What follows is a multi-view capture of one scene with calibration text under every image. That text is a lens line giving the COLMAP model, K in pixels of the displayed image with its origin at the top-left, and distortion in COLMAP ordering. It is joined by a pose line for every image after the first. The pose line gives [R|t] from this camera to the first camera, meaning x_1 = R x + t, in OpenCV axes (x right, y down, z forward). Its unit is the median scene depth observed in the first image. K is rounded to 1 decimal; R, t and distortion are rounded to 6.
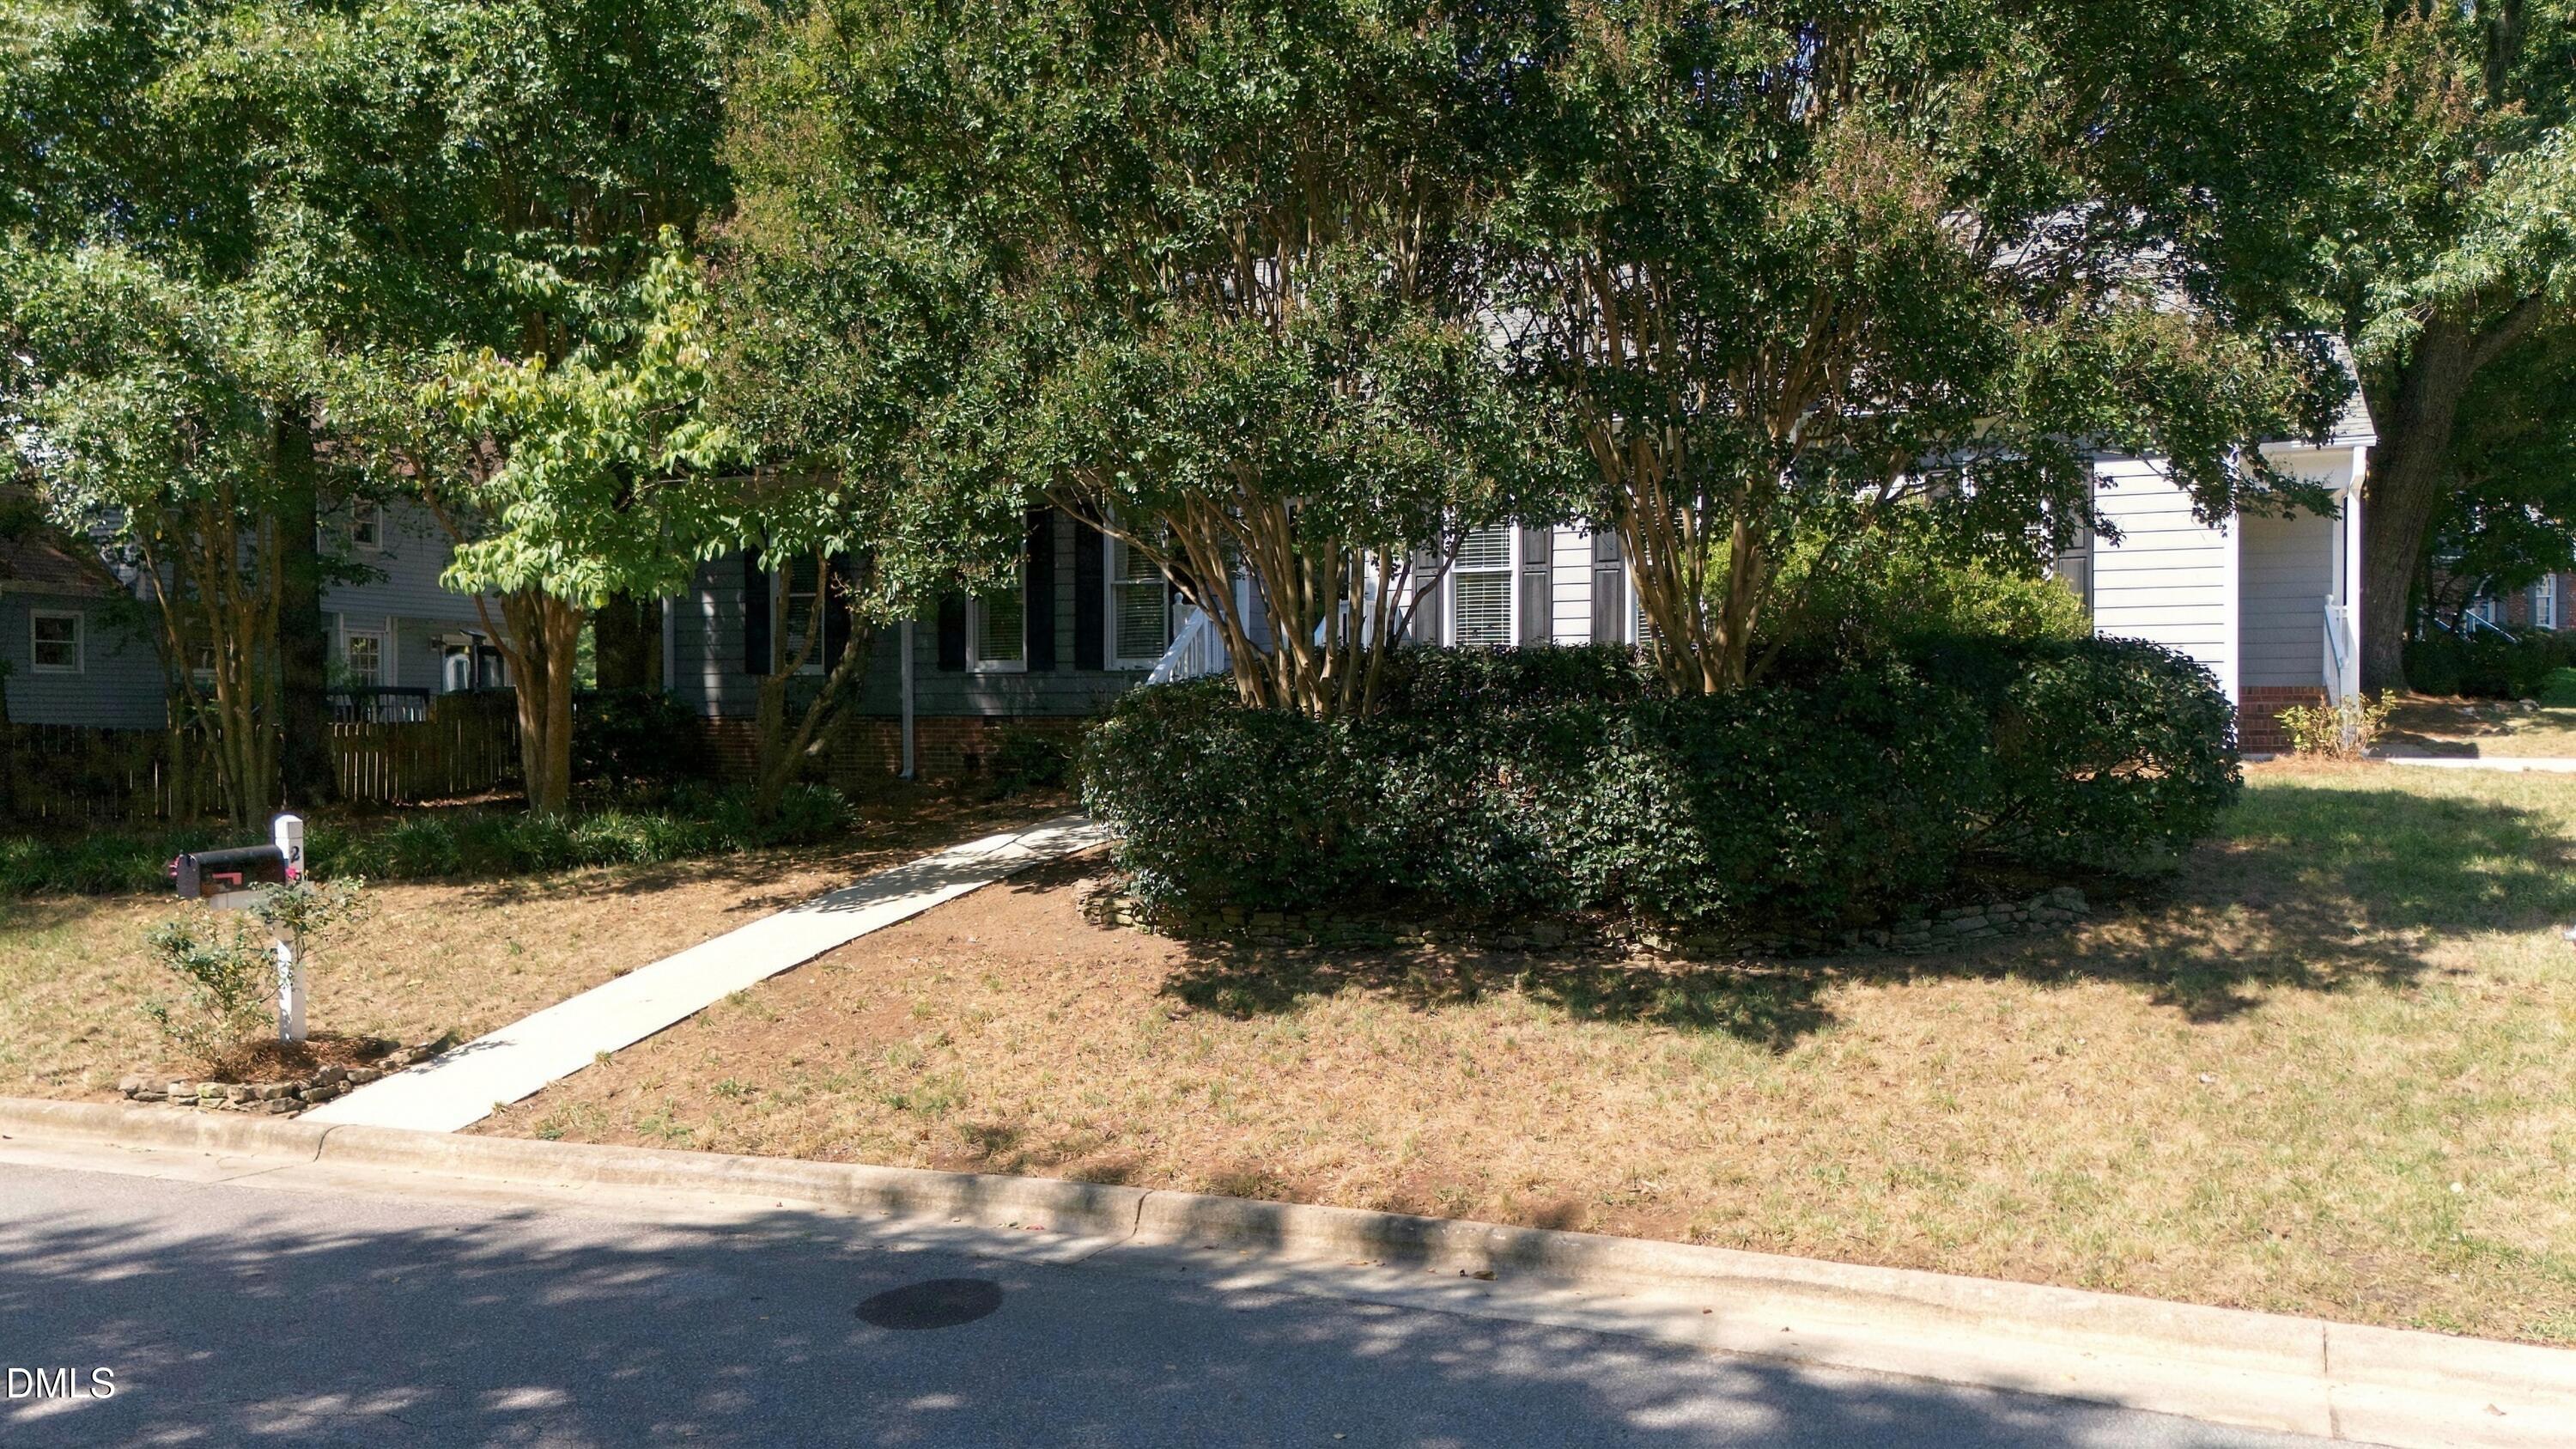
lens RADIAL K [[1902.4, 0, 1299.1], [0, 1902.4, 724.3], [0, 0, 1]] dist [0.046380, -0.040924]
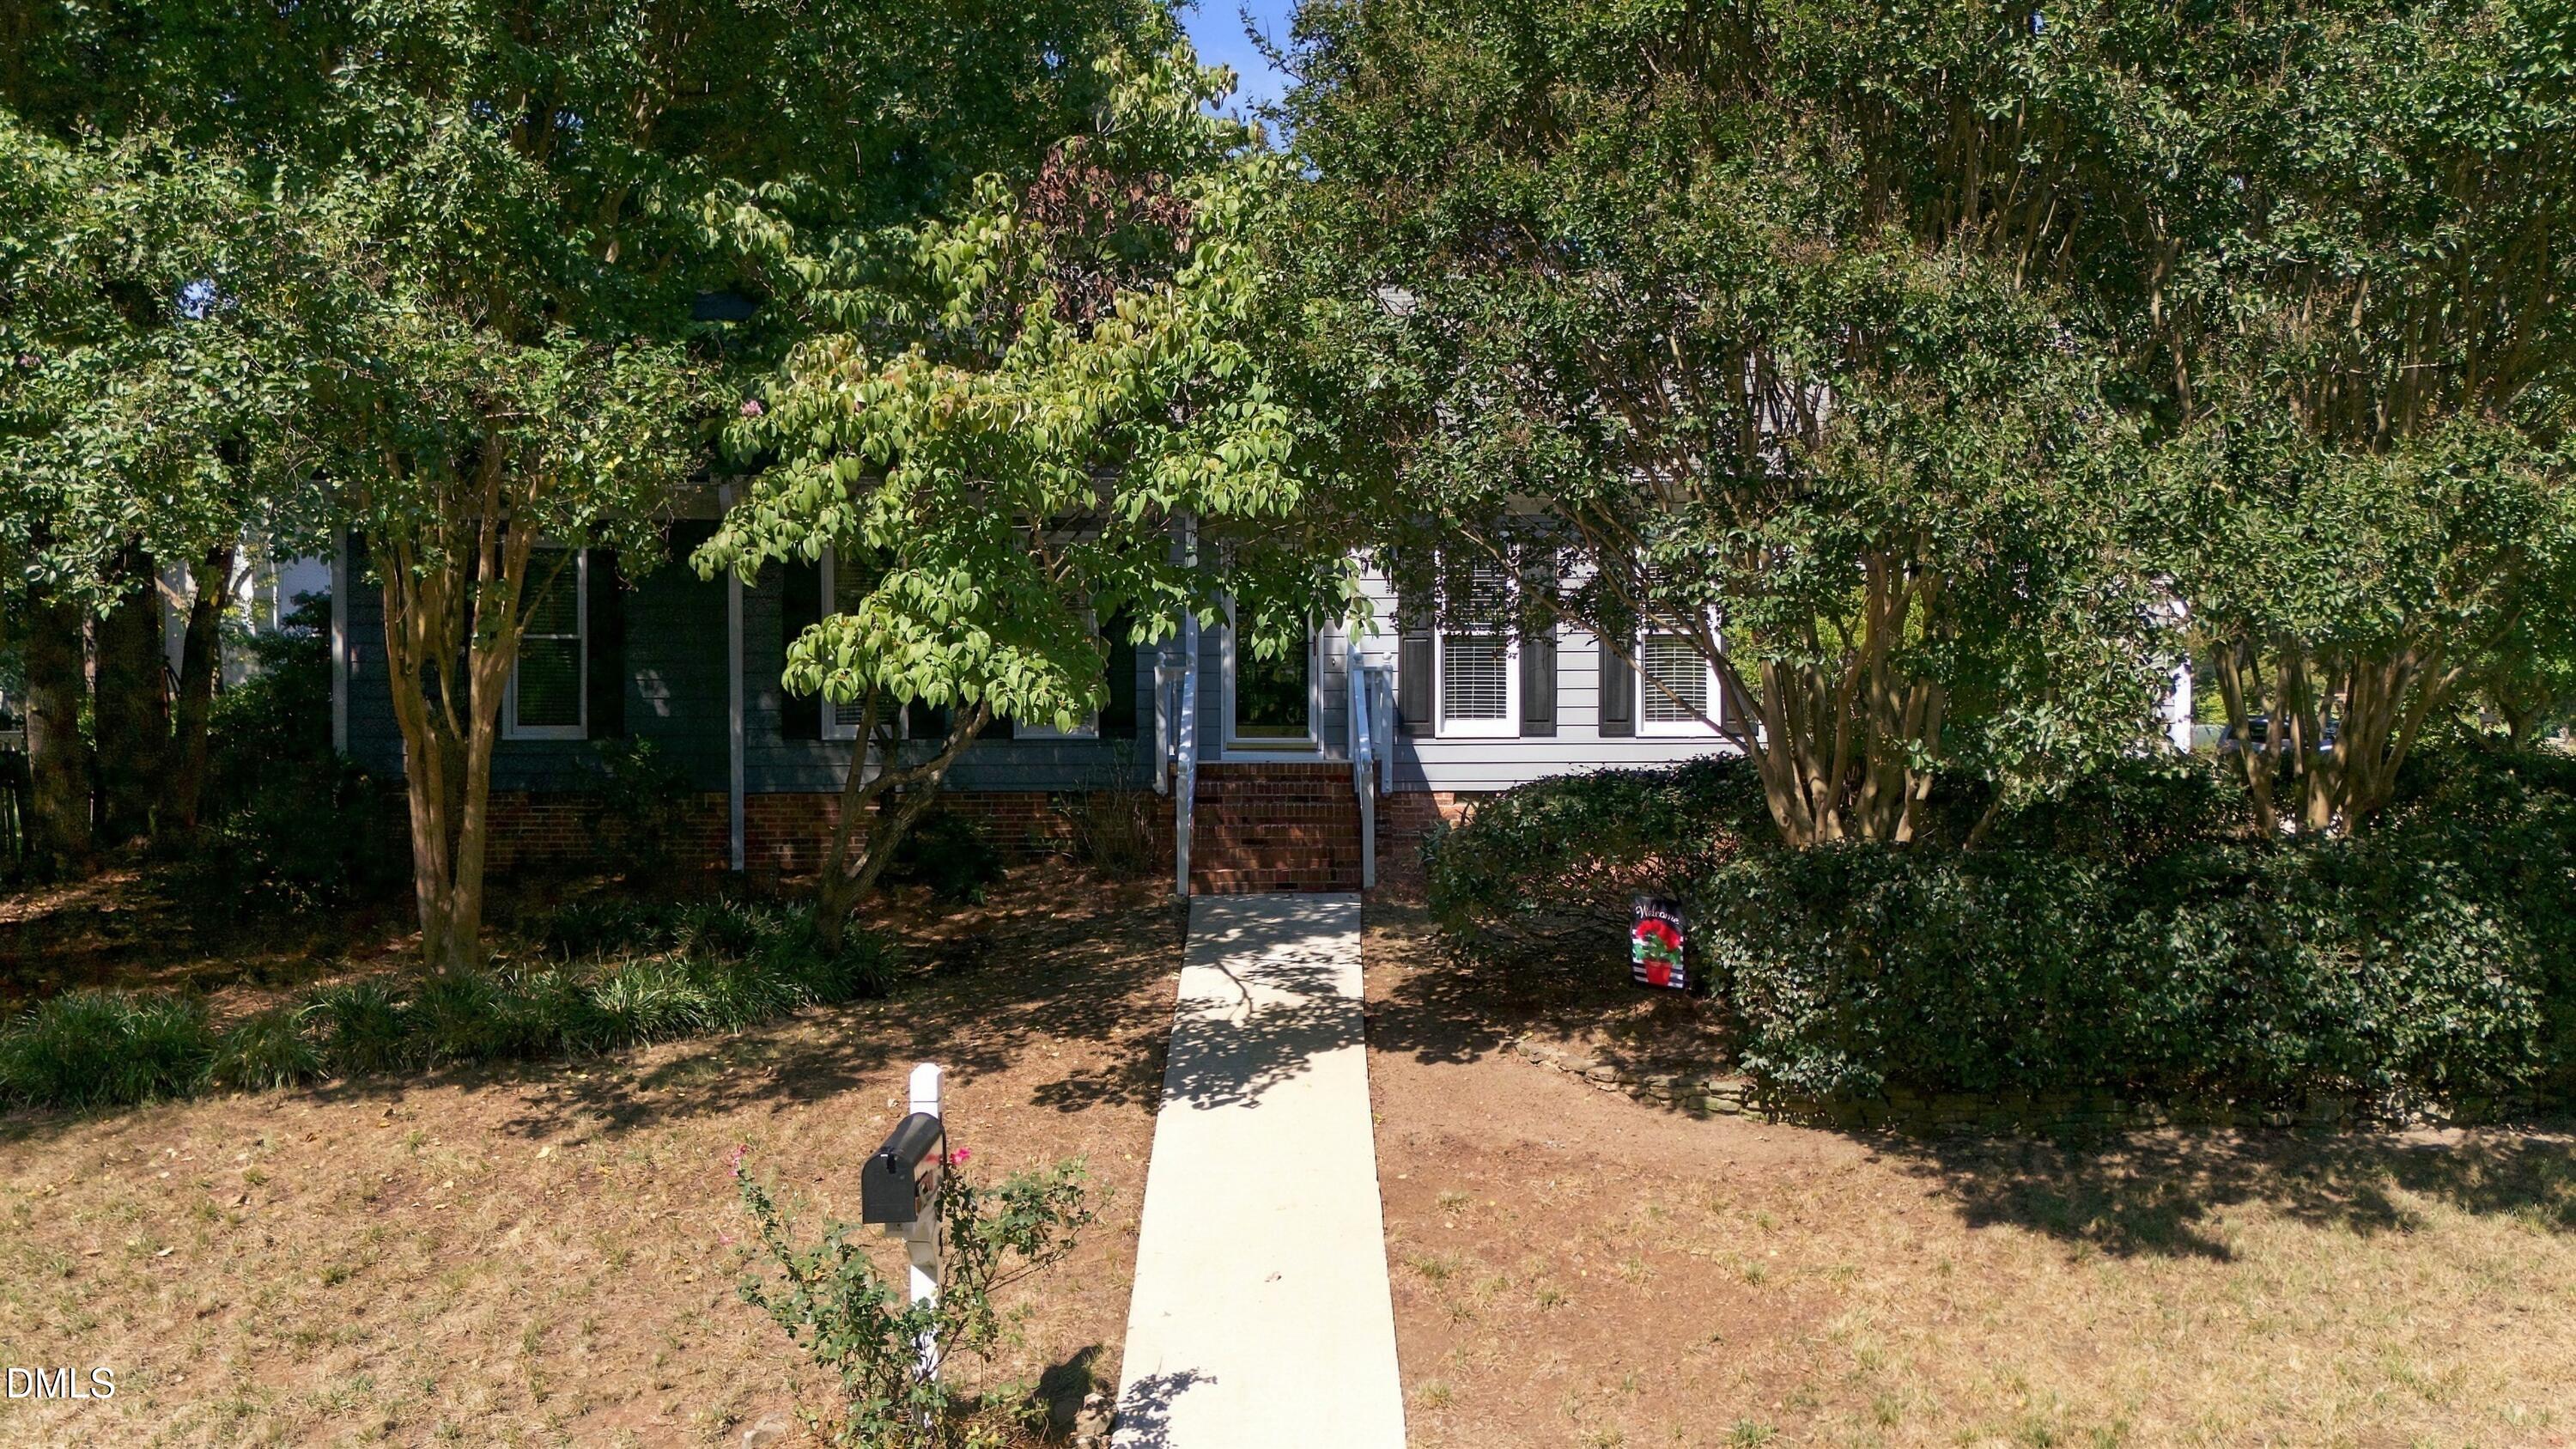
lens RADIAL K [[1902.4, 0, 1299.1], [0, 1902.4, 724.3], [0, 0, 1]] dist [0.046380, -0.040924]
pose [[0.914141, -0.005168, 0.405364, -0.667308], [0.005726, 0.999984, -0.000165, -0.069734], [-0.405356, 0.002472, 0.914155, 0.387866]]
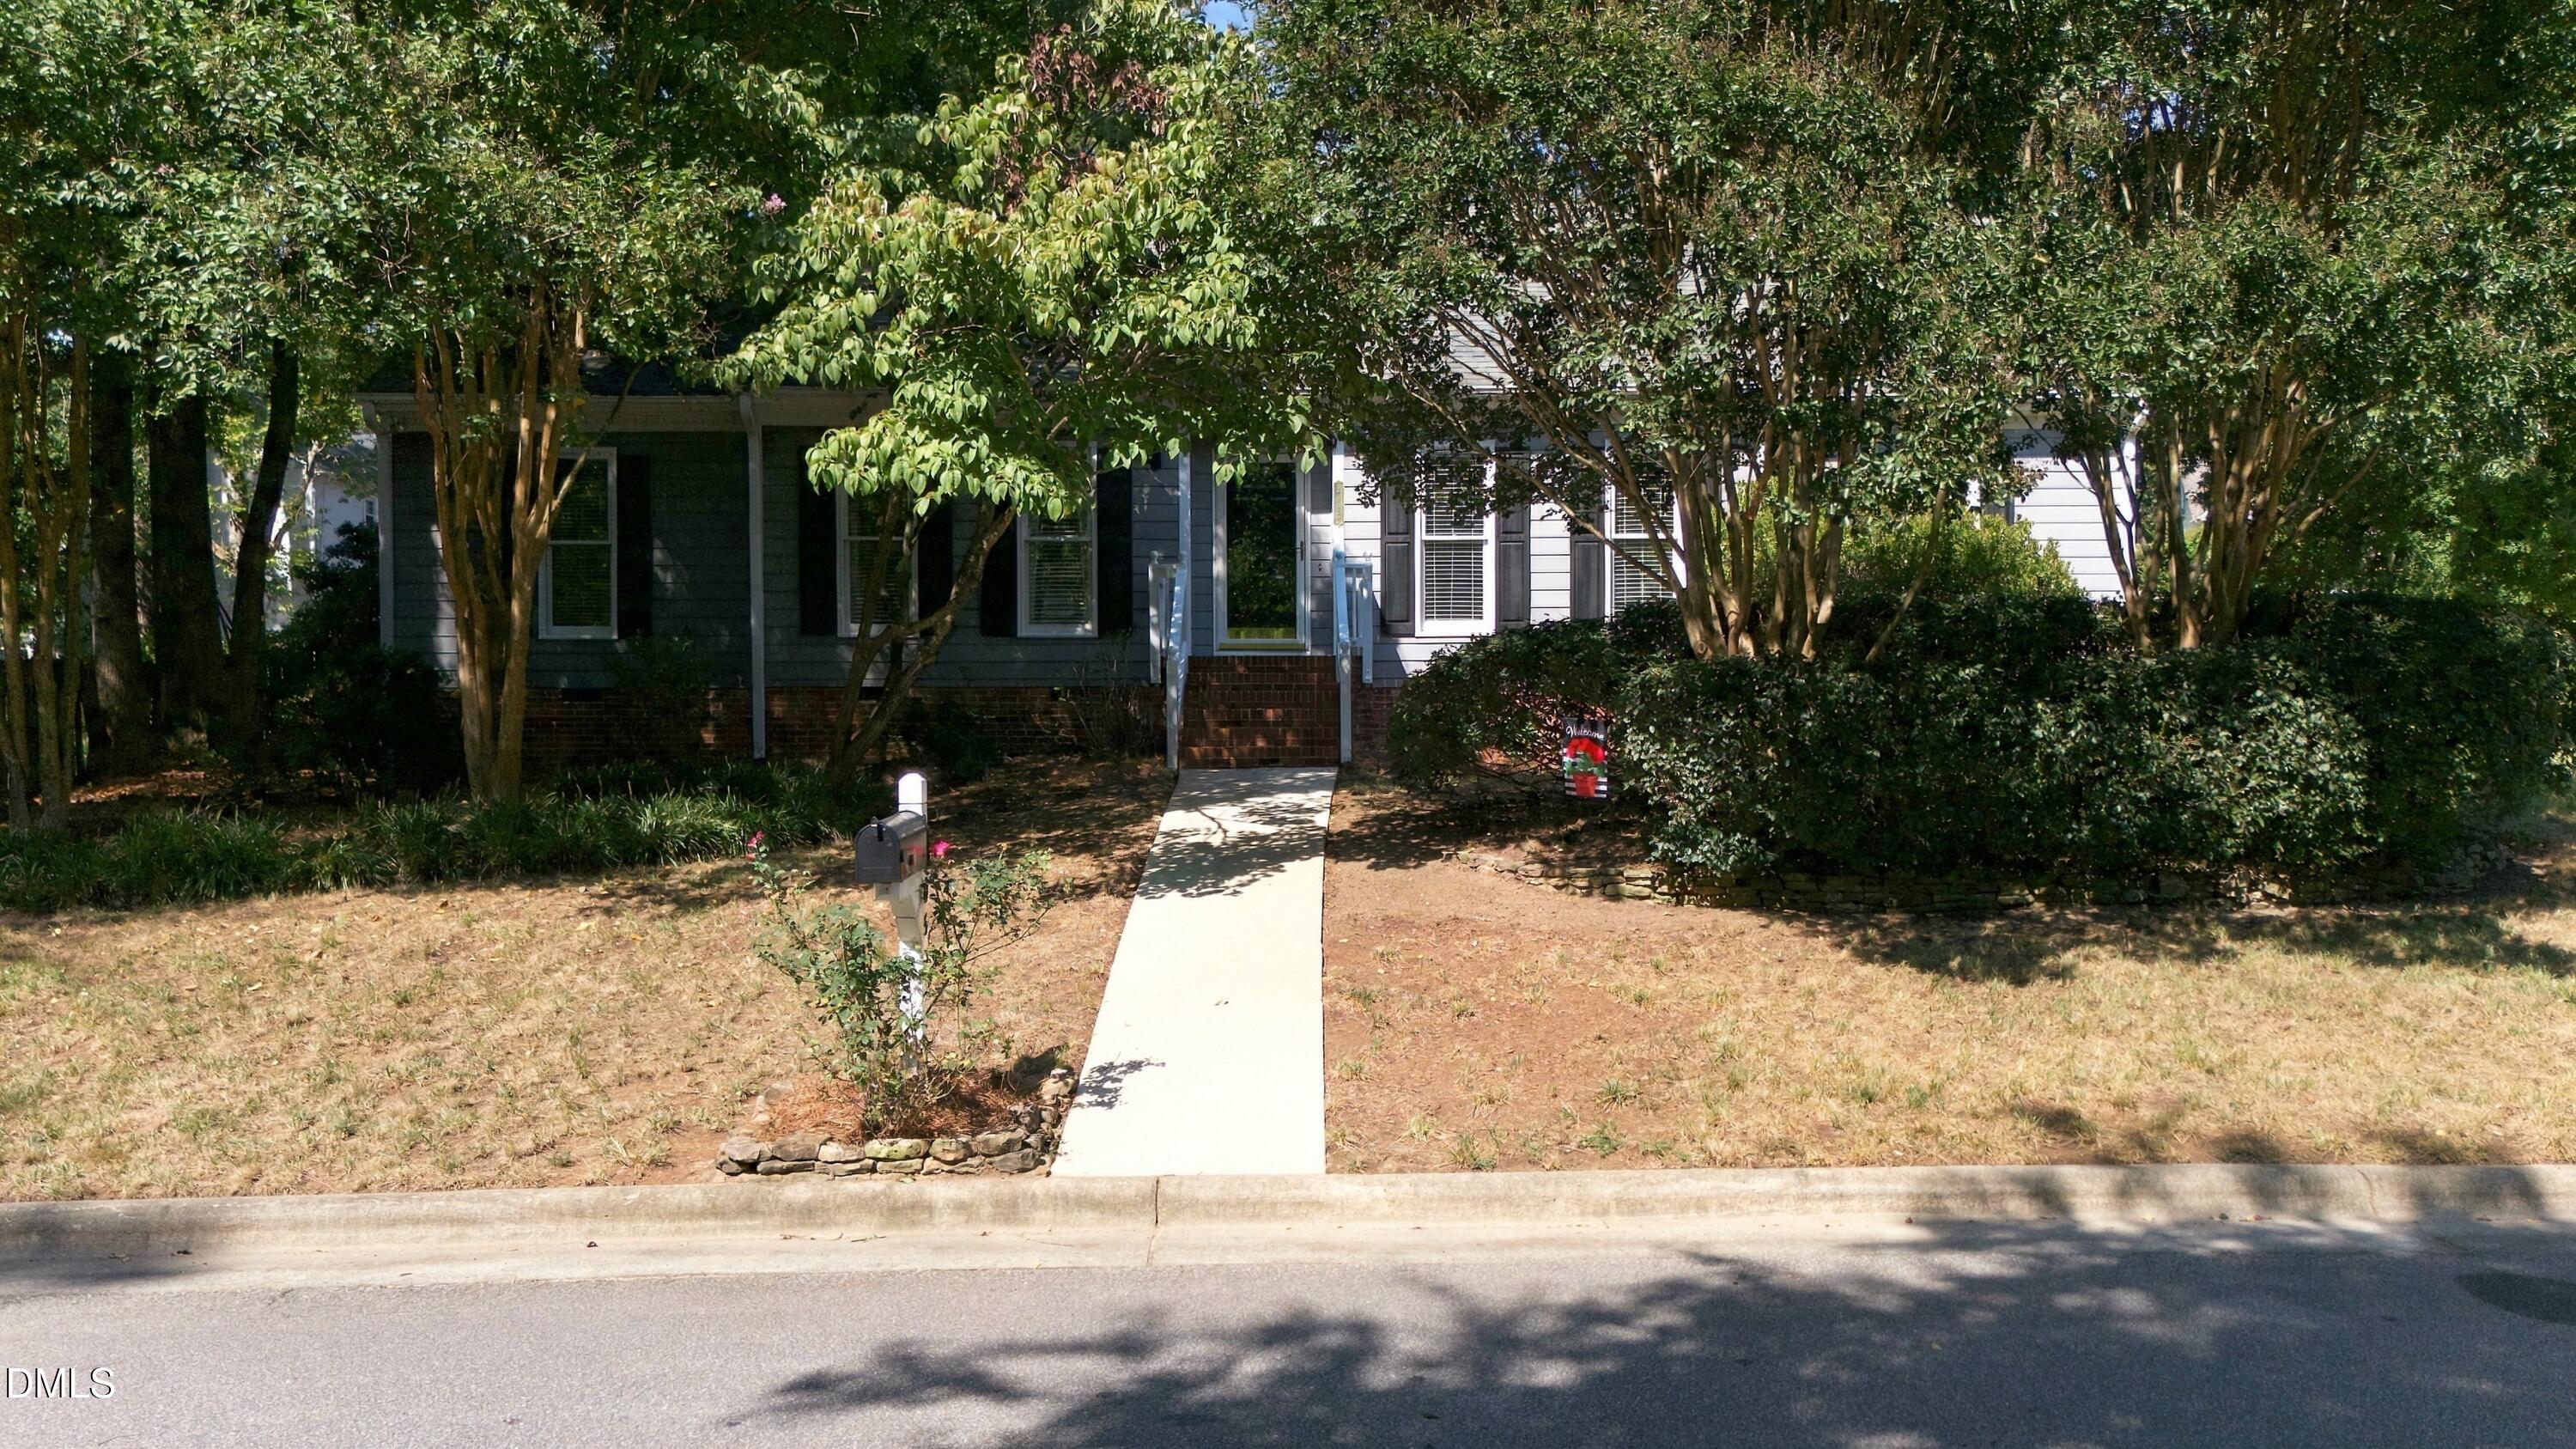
lens RADIAL K [[1934.7, 0, 1288.0], [0, 1934.7, 724.5], [0, 0, 1]] dist [0.034842, -0.006516]
pose [[0.921993, 0.002367, 0.387199, -0.683034], [-0.000500, 0.999988, -0.004922, 0.032977], [-0.387206, 0.004345, 0.921983, 0.259150]]
